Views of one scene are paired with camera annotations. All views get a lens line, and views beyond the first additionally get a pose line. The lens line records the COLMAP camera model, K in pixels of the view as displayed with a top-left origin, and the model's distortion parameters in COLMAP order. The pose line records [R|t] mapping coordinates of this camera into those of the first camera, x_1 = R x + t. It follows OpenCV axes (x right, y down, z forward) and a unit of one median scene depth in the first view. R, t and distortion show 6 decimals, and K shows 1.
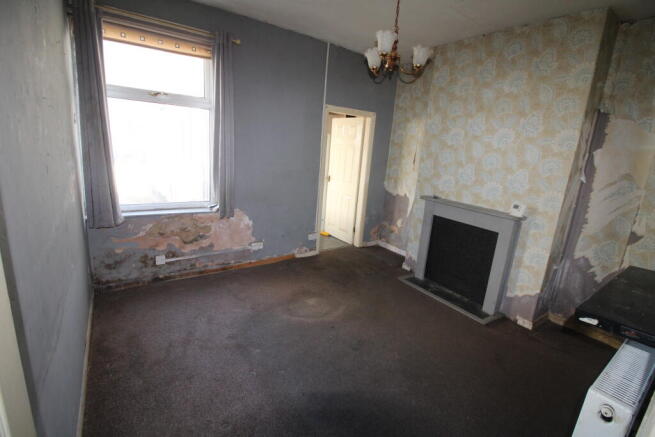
lens RADIAL K [[307.8, 0, 329.8], [0, 307.8, 217.2], [0, 0, 1]] dist [-0.000478, -0.013810]
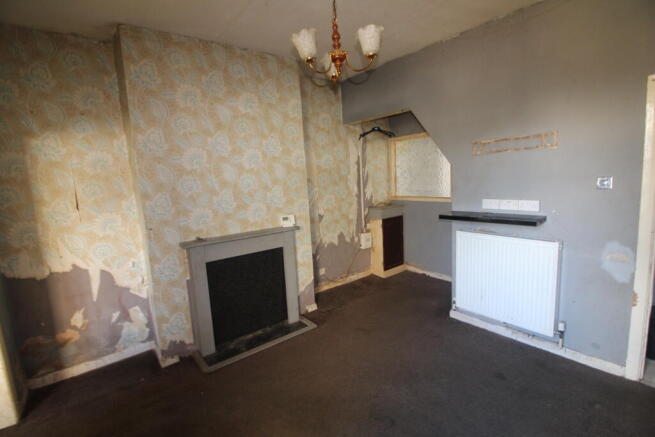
lens RADIAL K [[307.8, 0, 329.8], [0, 307.8, 217.2], [0, 0, 1]] dist [-0.000478, -0.013810]
pose [[-0.073822, -0.207750, 0.975392, -0.428585], [0.274676, 0.935996, 0.220148, -0.212493], [-0.958699, 0.284168, -0.012033, 0.763299]]
